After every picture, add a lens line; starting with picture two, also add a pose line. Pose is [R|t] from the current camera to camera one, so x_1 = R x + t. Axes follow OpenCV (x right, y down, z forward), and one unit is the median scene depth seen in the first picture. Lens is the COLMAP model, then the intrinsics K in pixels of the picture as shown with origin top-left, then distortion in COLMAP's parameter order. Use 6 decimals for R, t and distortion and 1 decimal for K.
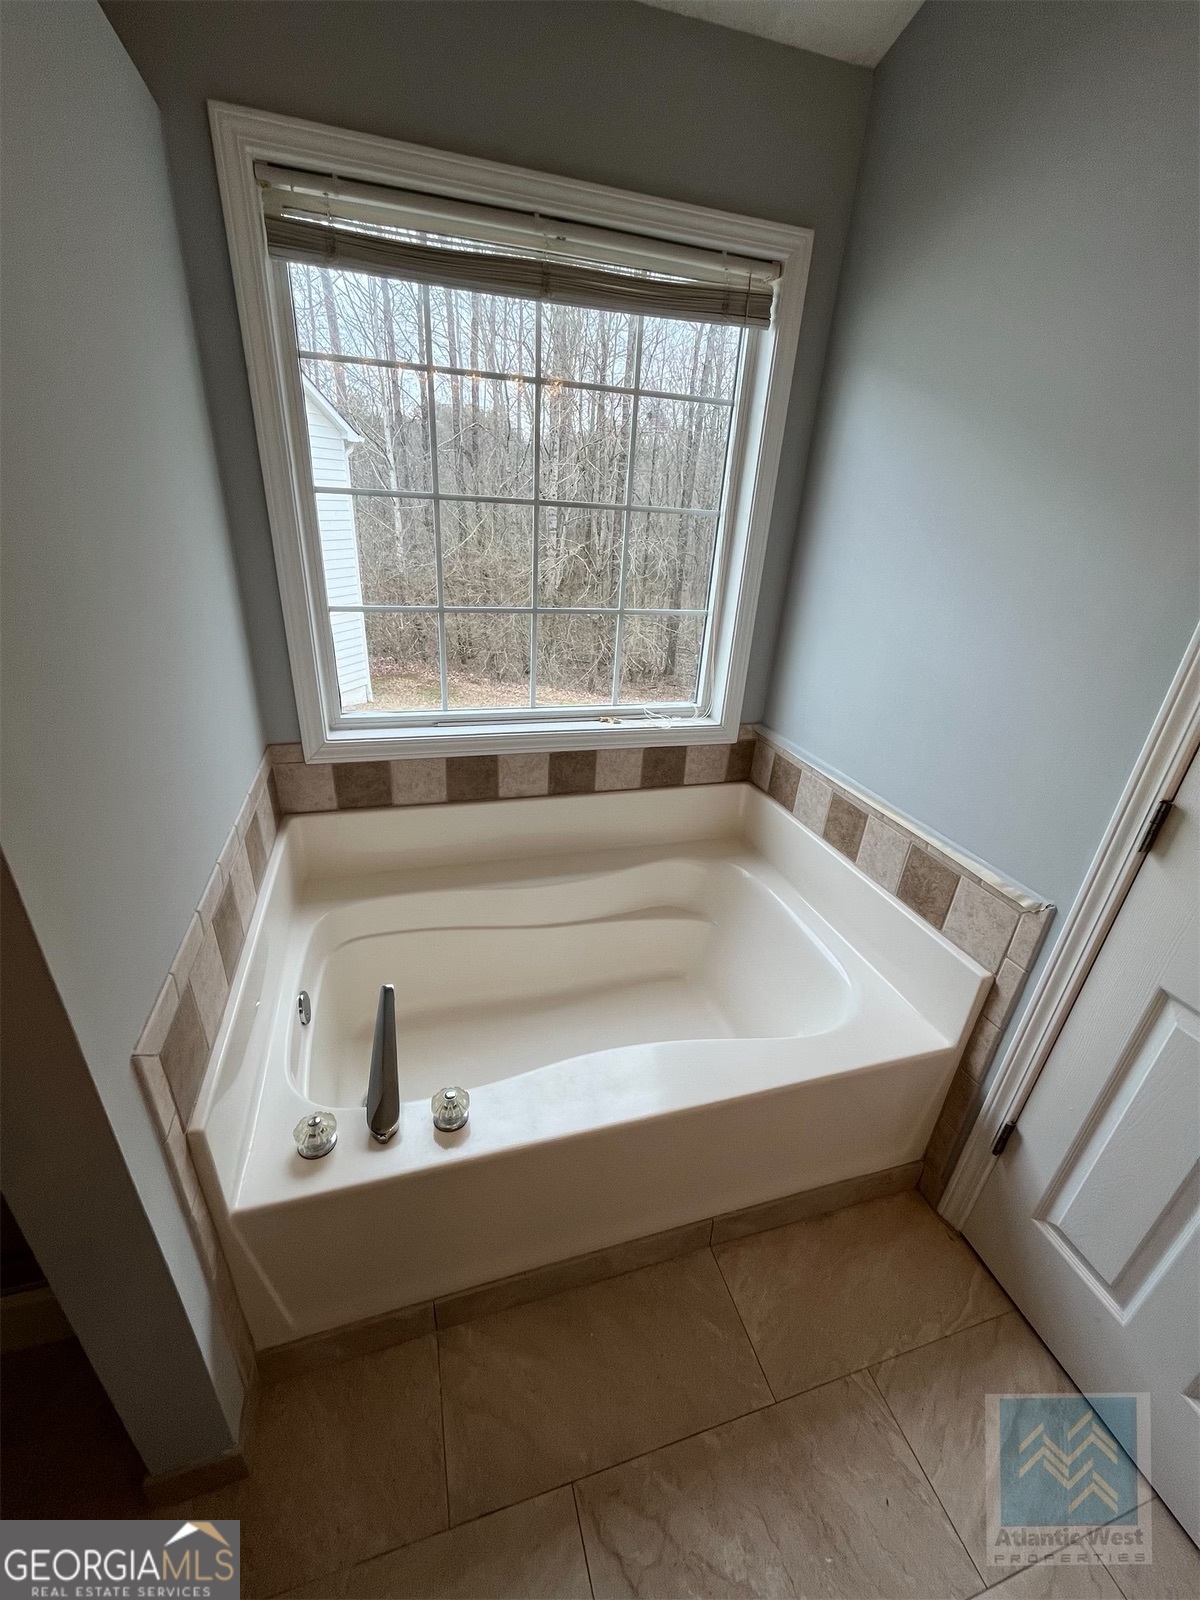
lens RADIAL K [[645.6, 0, 600.0], [0, 645.6, 800.0], [0, 0, 1]] dist [0.000070, -0.000227]
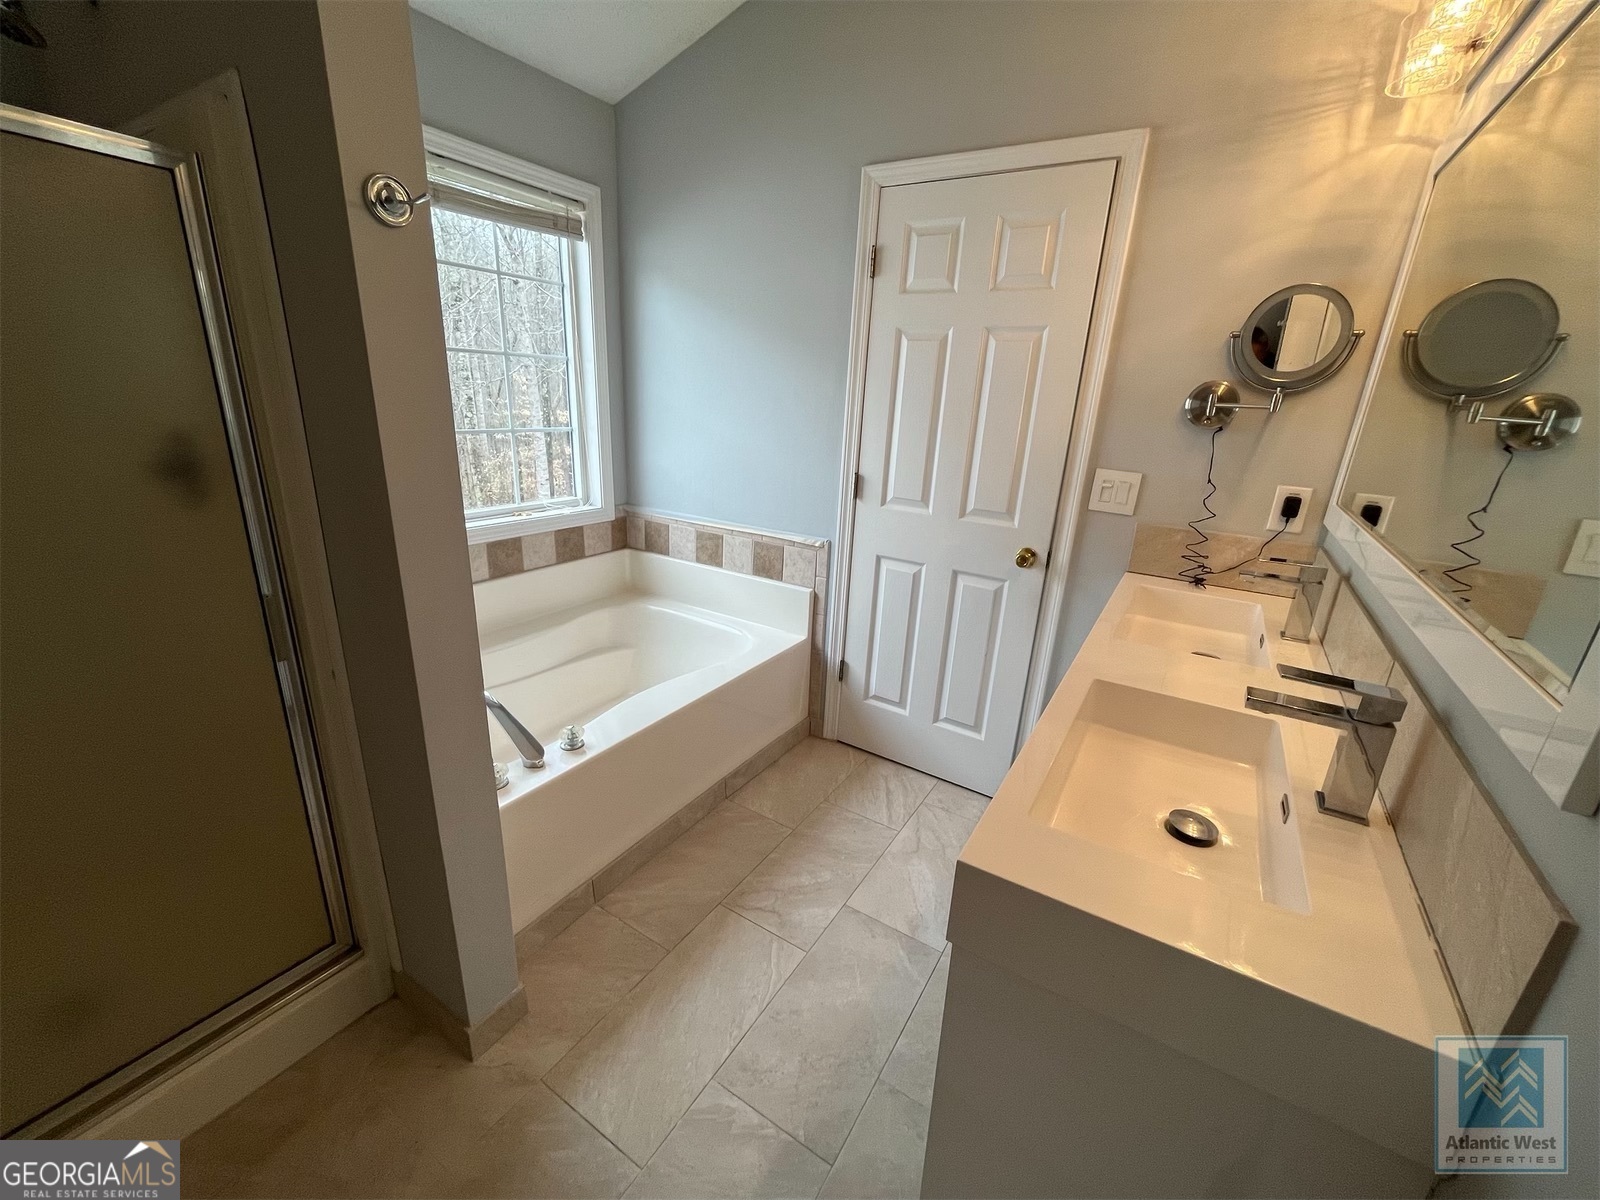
lens RADIAL K [[645.6, 0, 799.2], [0, 645.6, 595.5], [0, 0, 1]] dist [0.000070, -0.000227]
pose [[0.754454, -0.220514, 0.618202, -0.502951], [0.275923, 0.961160, 0.006111, 0.221795], [-0.595539, 0.165965, 0.785996, -0.388933]]
